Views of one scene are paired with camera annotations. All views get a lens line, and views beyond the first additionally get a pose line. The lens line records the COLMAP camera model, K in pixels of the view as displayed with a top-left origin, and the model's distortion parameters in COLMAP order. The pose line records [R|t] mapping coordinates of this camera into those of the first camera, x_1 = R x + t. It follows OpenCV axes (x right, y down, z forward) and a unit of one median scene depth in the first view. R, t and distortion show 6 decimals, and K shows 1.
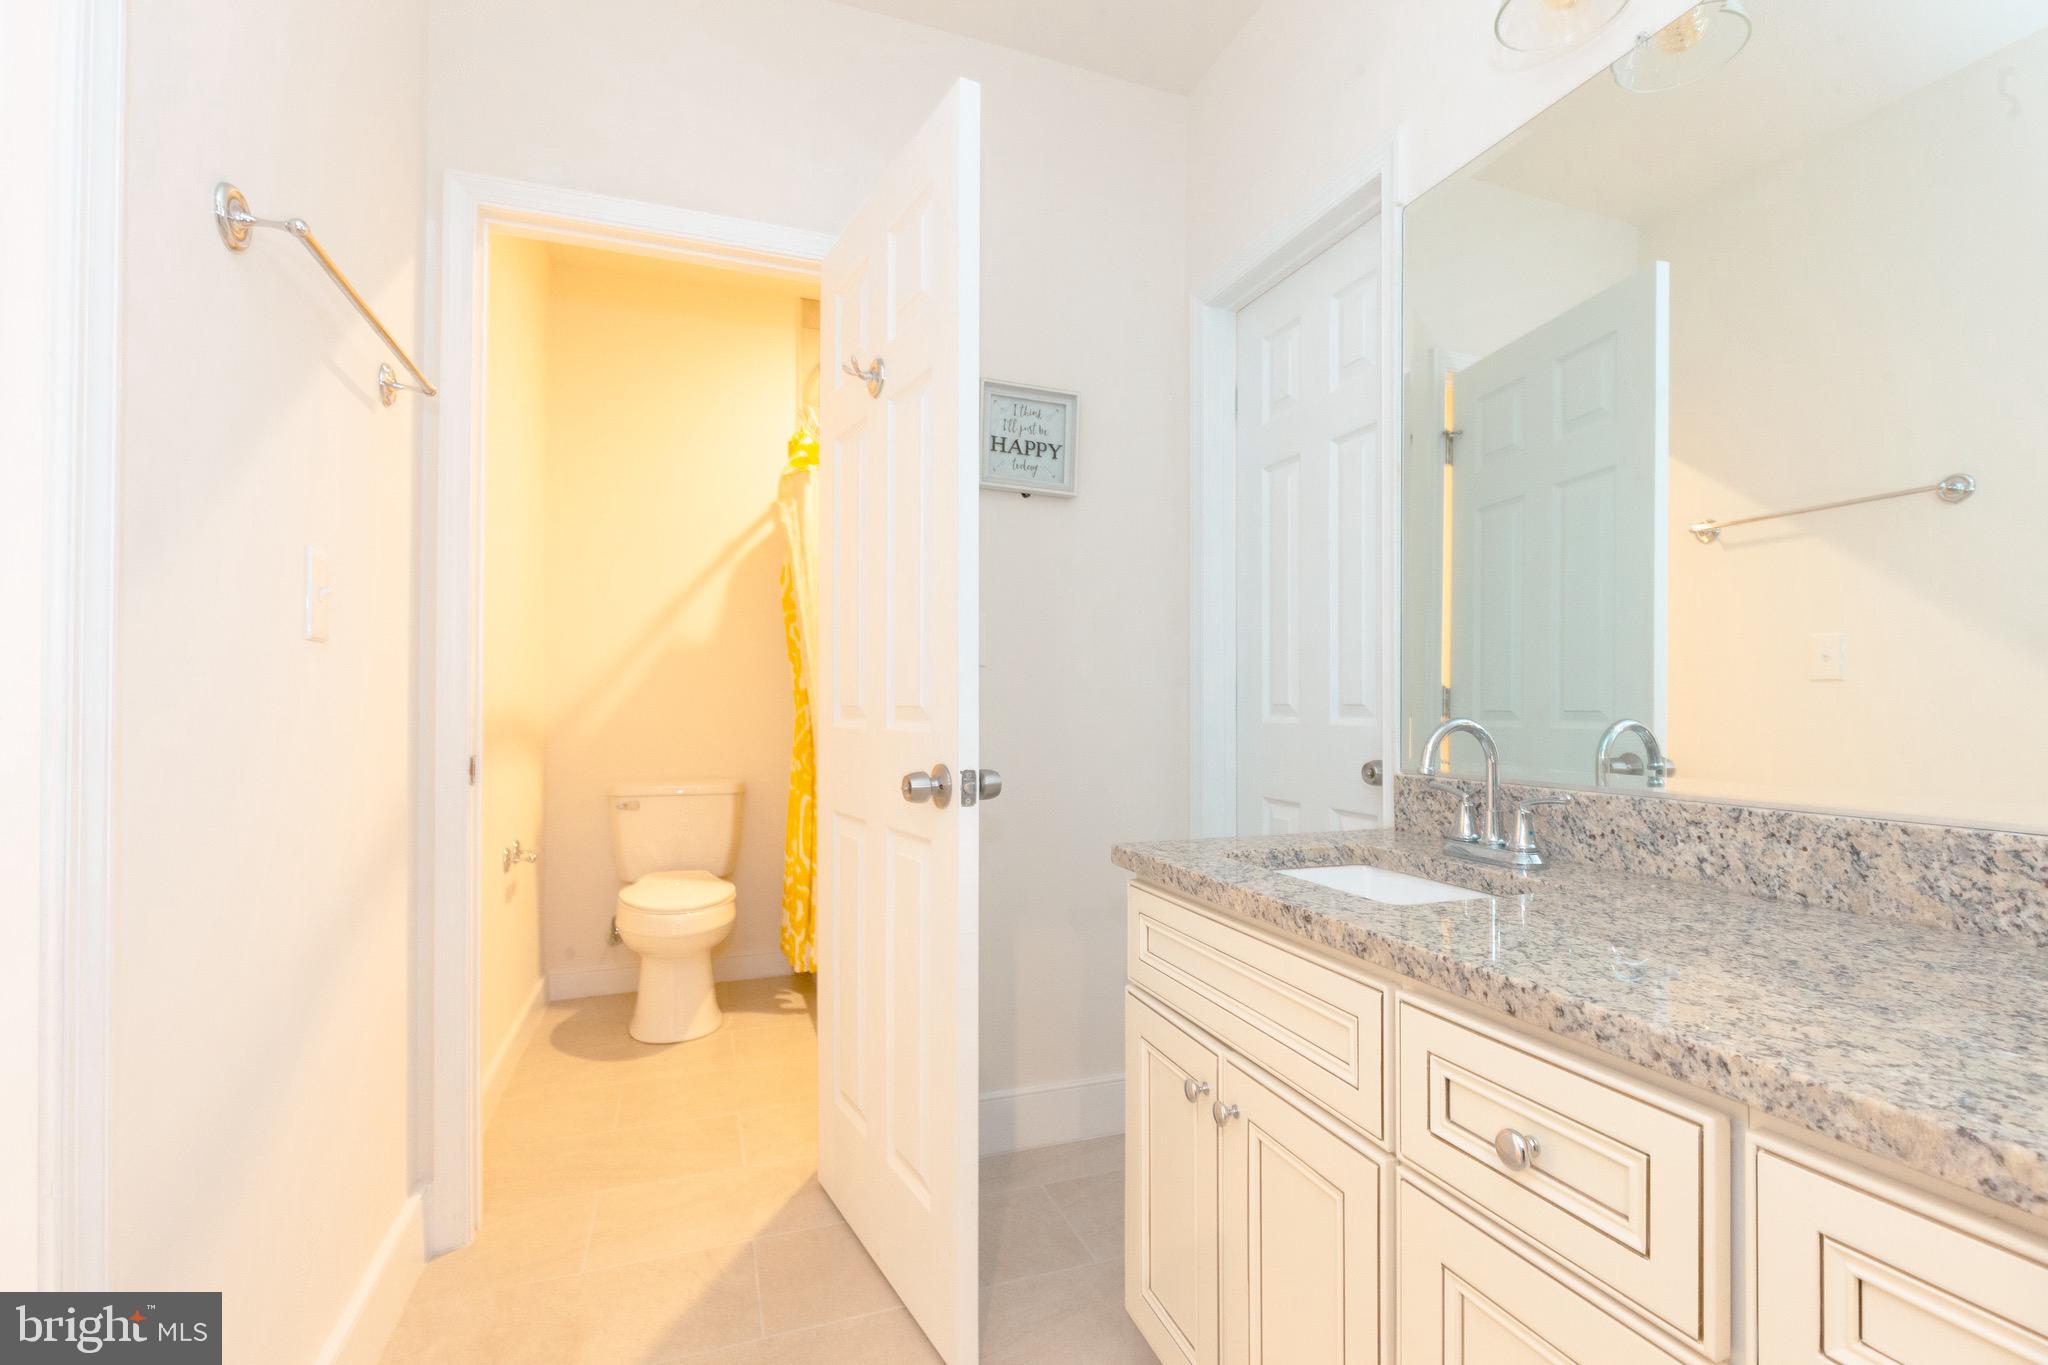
lens RADIAL K [[922.6, 0, 1031.1], [0, 922.6, 686.6], [0, 0, 1]] dist [-0.012941, -0.000326]
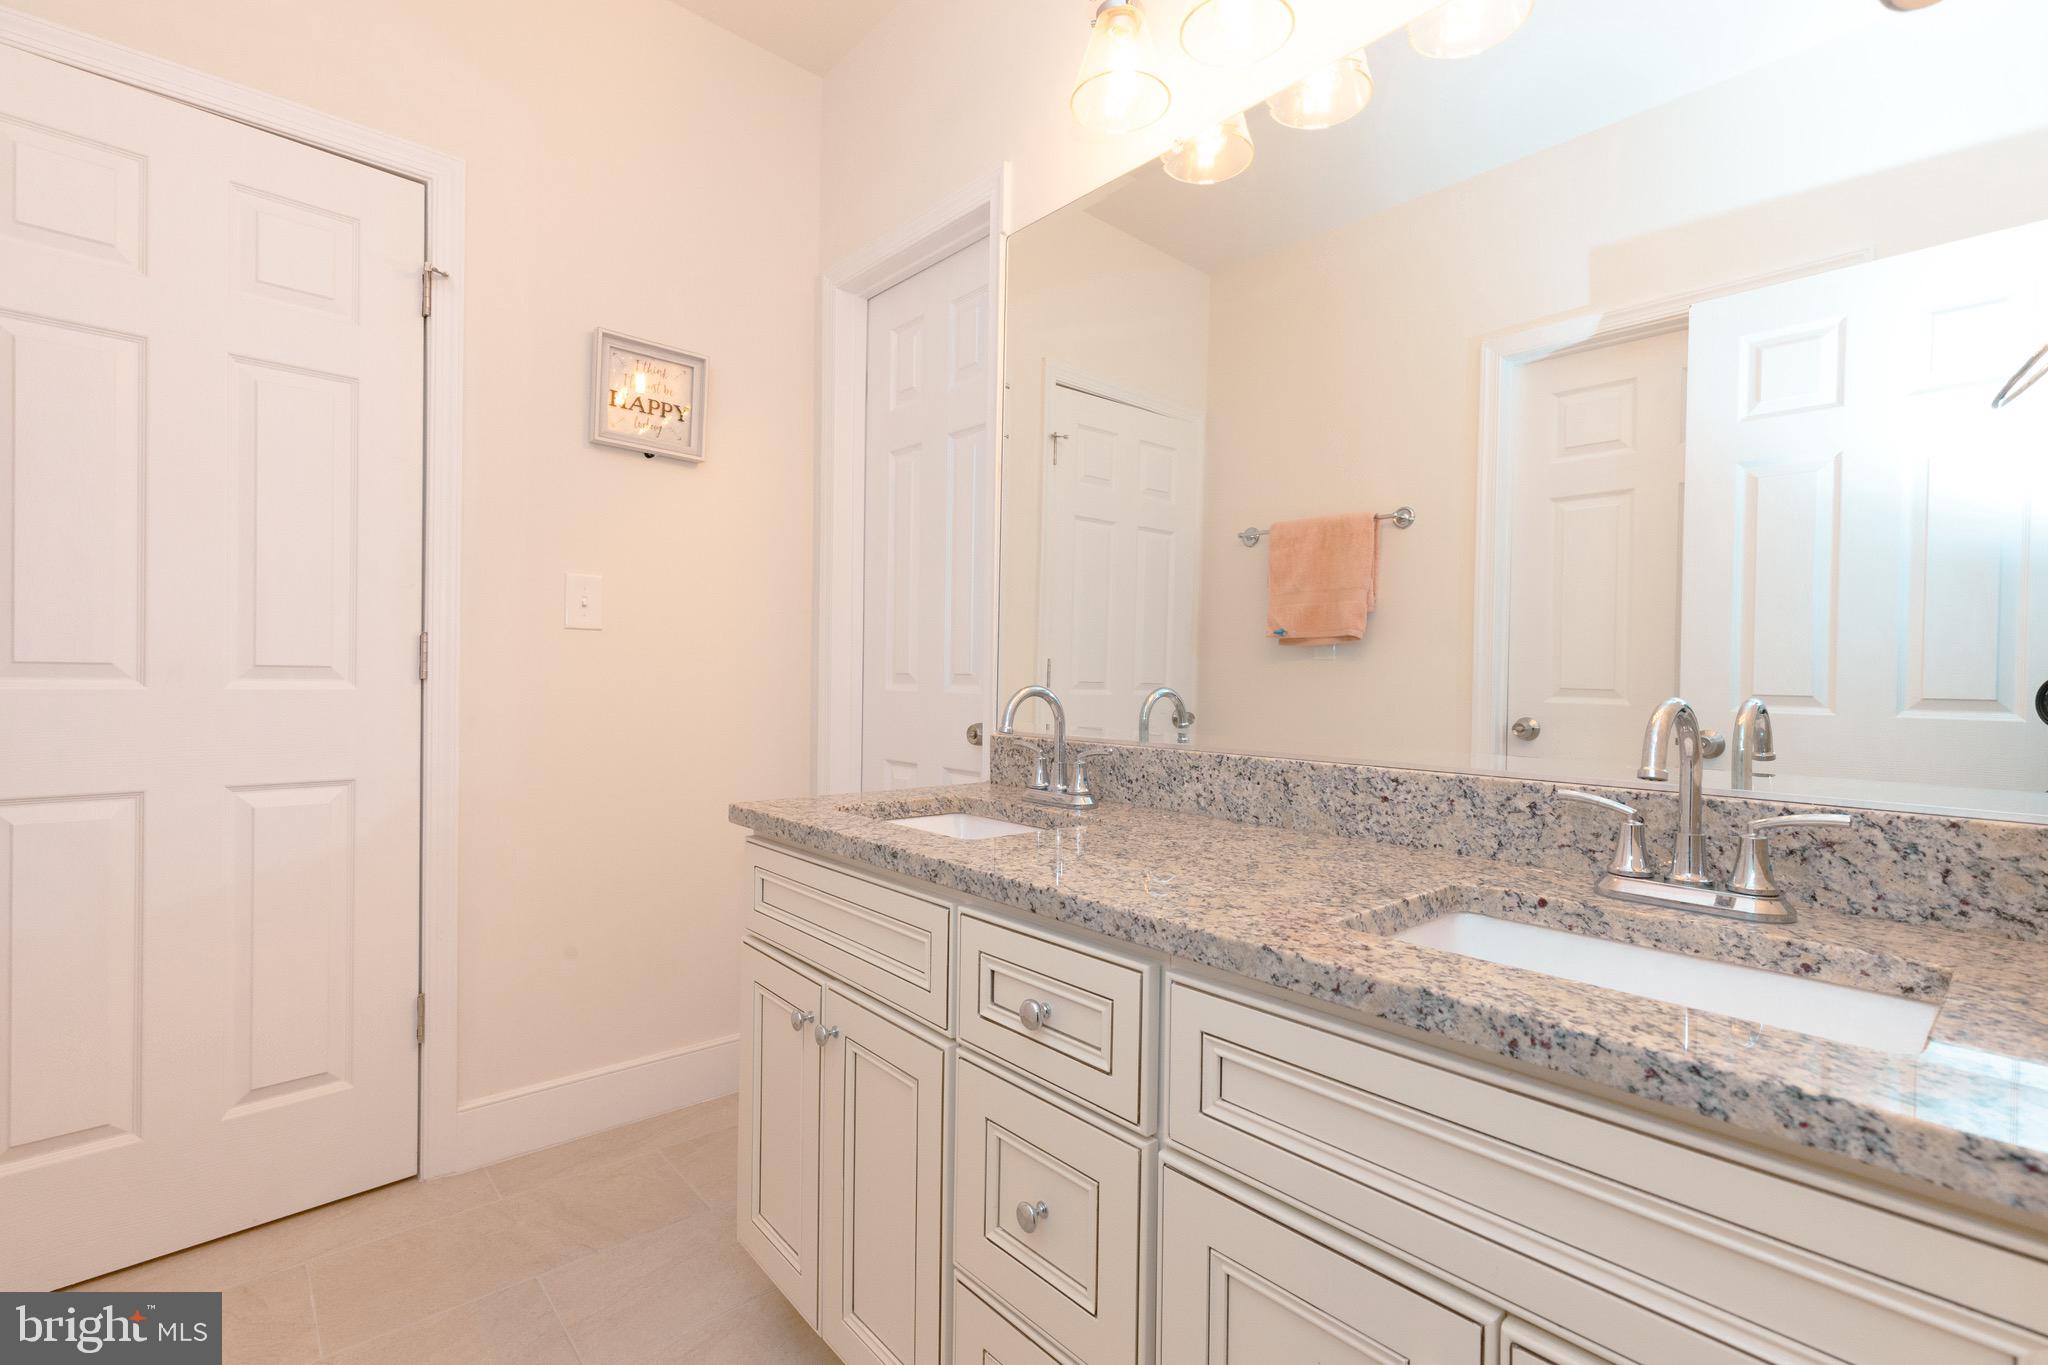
lens RADIAL K [[907.3, 0, 1024.0], [0, 907.3, 682.5], [0, 0, 1]] dist [0.000831, -0.000013]
pose [[0.928546, 0.008892, 0.371112, 0.021615], [-0.019655, 0.999488, 0.025230, 0.000941], [-0.370698, -0.030722, 0.928245, -0.113191]]
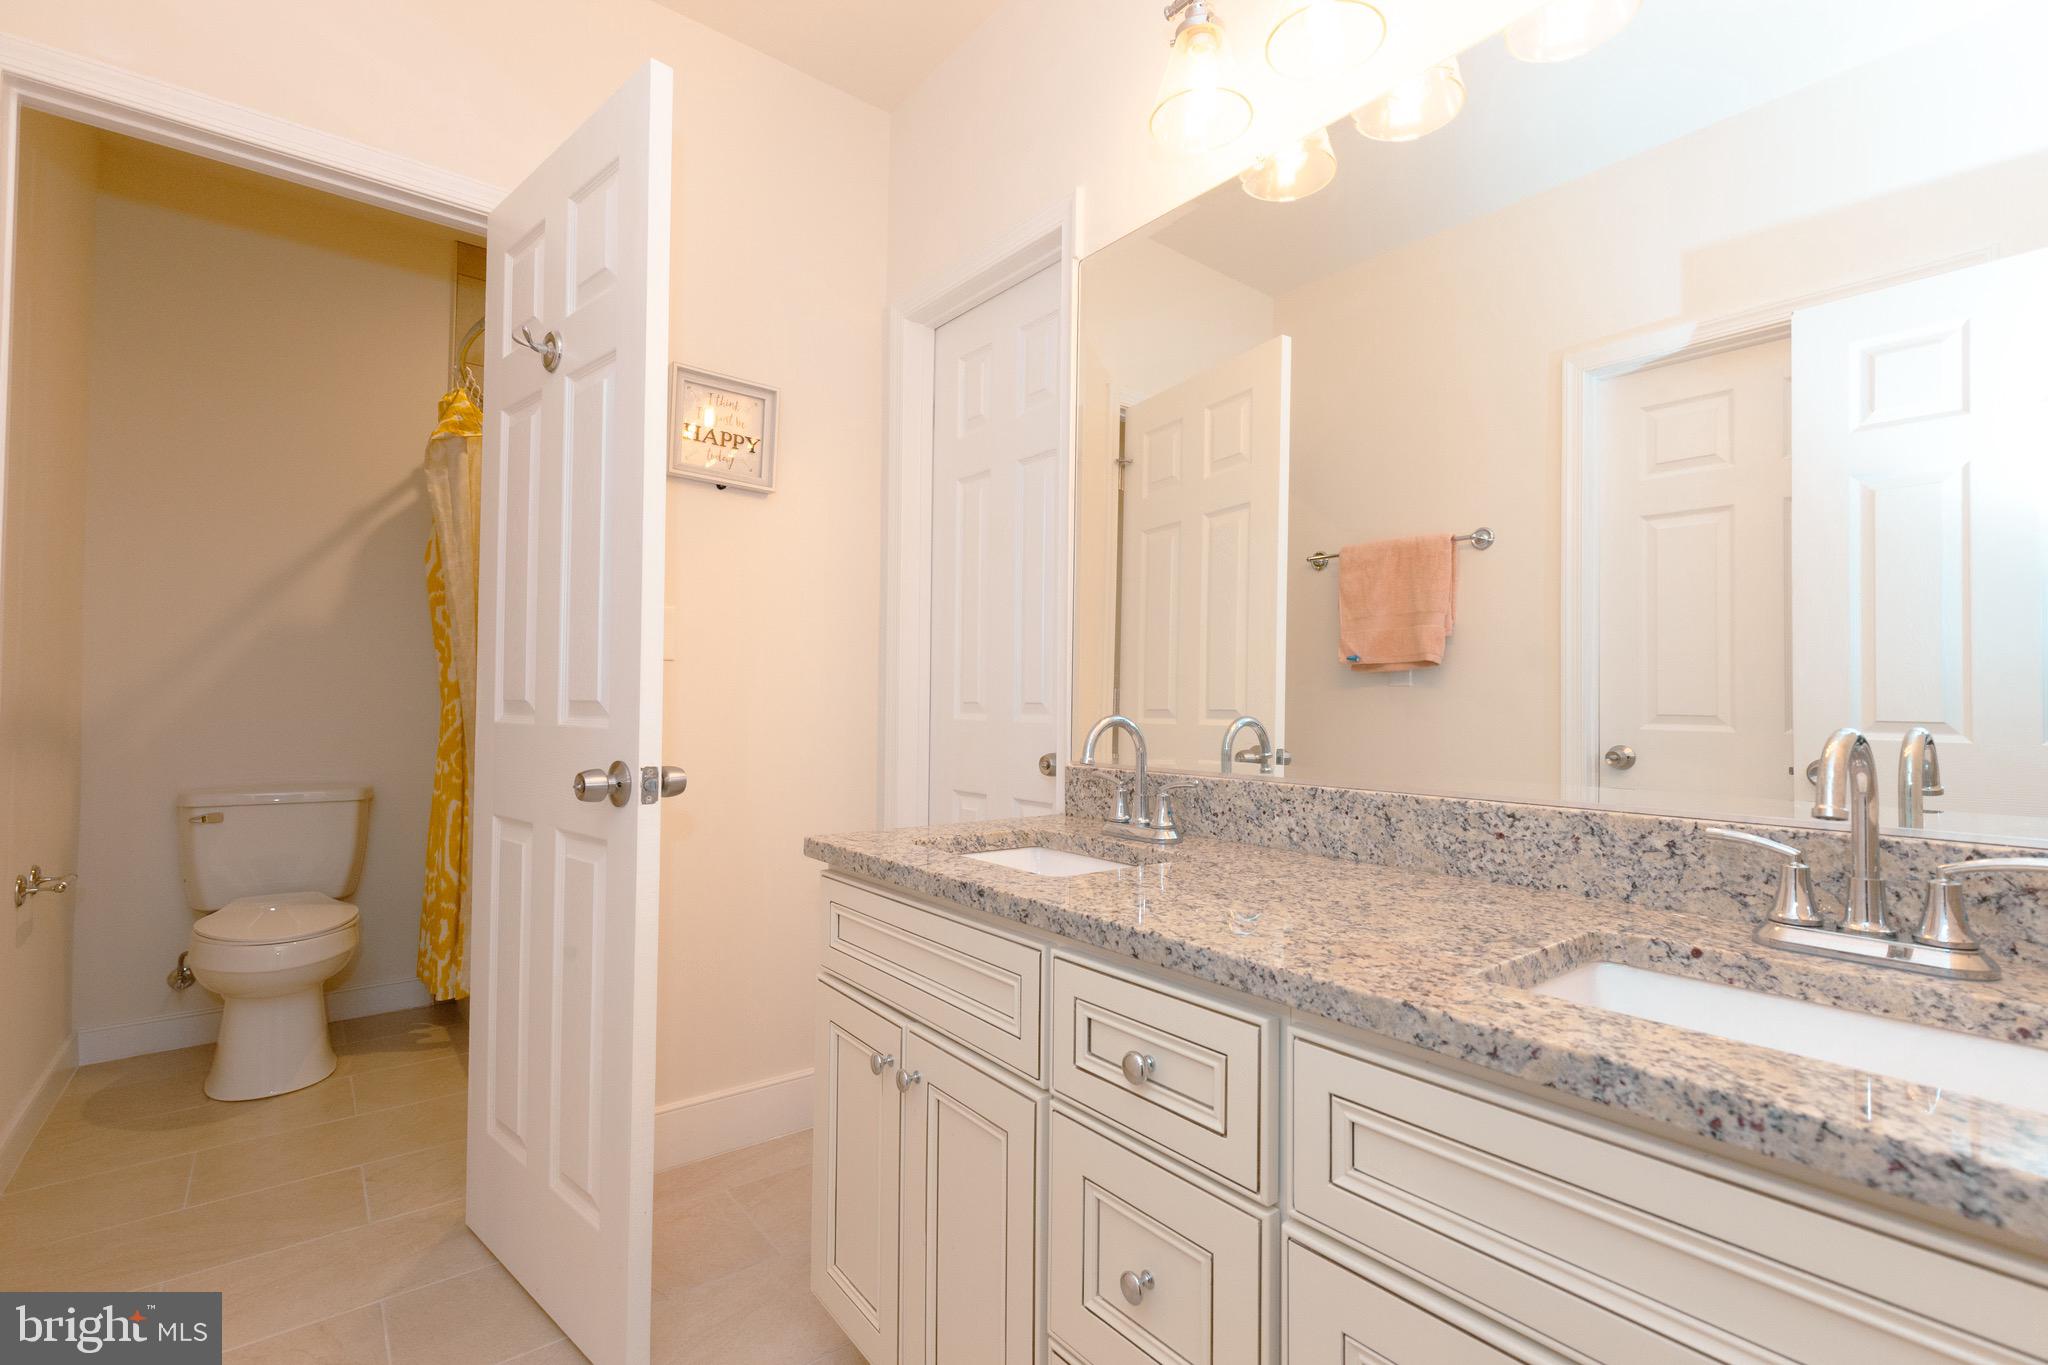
lens RADIAL K [[914.9, 0, 1035.6], [0, 914.9, 681.7], [0, 0, 1]] dist [0.000961, -0.000550]
pose [[0.946274, 0.014888, 0.323022, -0.000884], [-0.014014, 0.999889, -0.005032, -0.001183], [-0.323061, 0.000235, 0.946378, -0.071707]]
